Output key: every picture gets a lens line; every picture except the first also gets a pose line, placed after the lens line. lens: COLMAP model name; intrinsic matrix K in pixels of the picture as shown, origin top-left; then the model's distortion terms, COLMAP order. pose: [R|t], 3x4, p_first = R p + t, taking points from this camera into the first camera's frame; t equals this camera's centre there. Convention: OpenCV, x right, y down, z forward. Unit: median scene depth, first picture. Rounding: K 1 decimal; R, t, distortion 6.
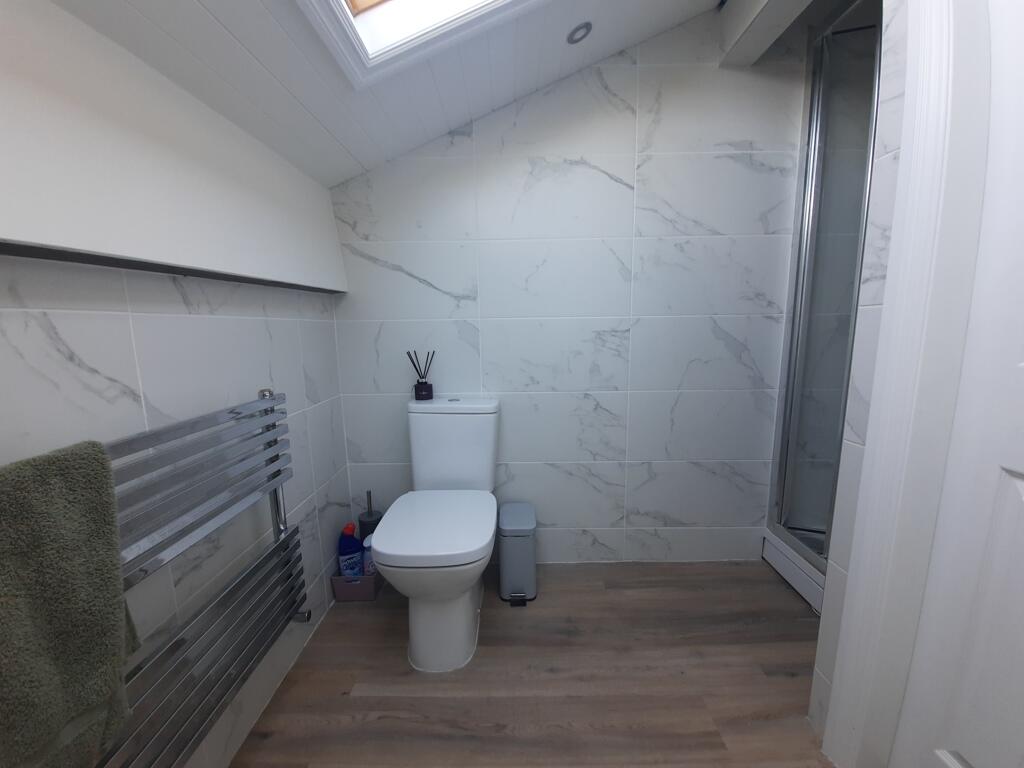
lens RADIAL K [[408.7, 0, 517.3], [0, 408.7, 400.3], [0, 0, 1]] dist [0.000314, -0.010710]
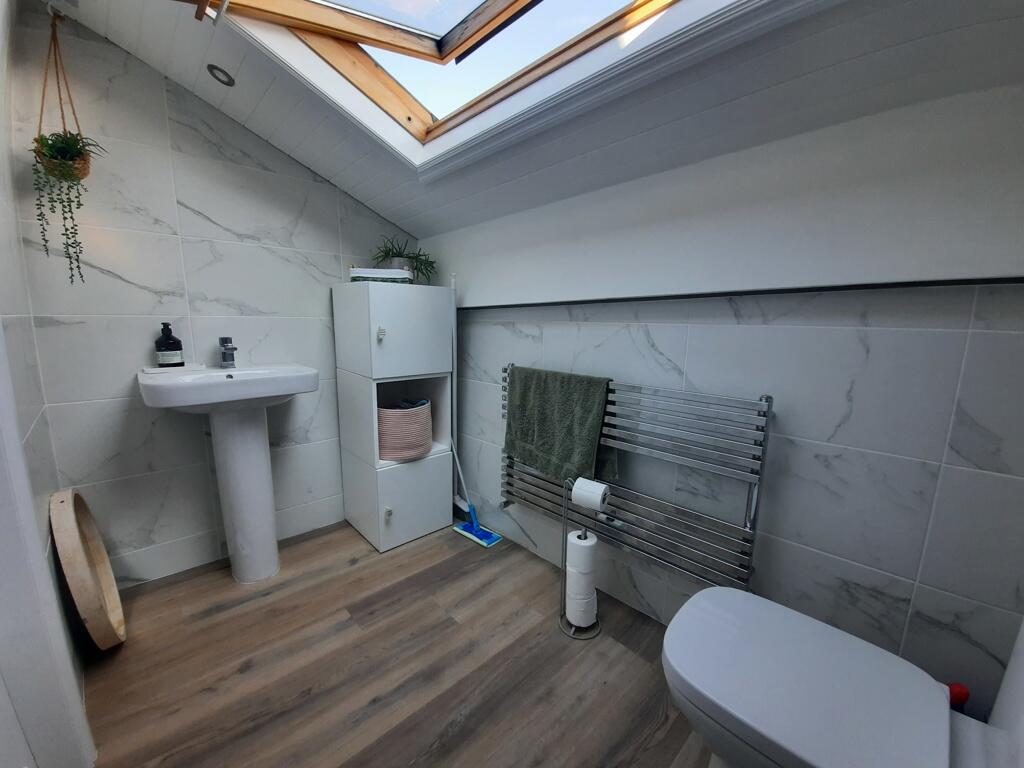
lens RADIAL K [[408.7, 0, 517.3], [0, 408.7, 400.3], [0, 0, 1]] dist [0.000314, -0.010710]
pose [[-0.723379, 0.137217, -0.676679, 0.664323], [-0.123391, 0.938584, 0.322233, -0.324061], [0.679336, 0.316593, -0.662021, 1.487844]]
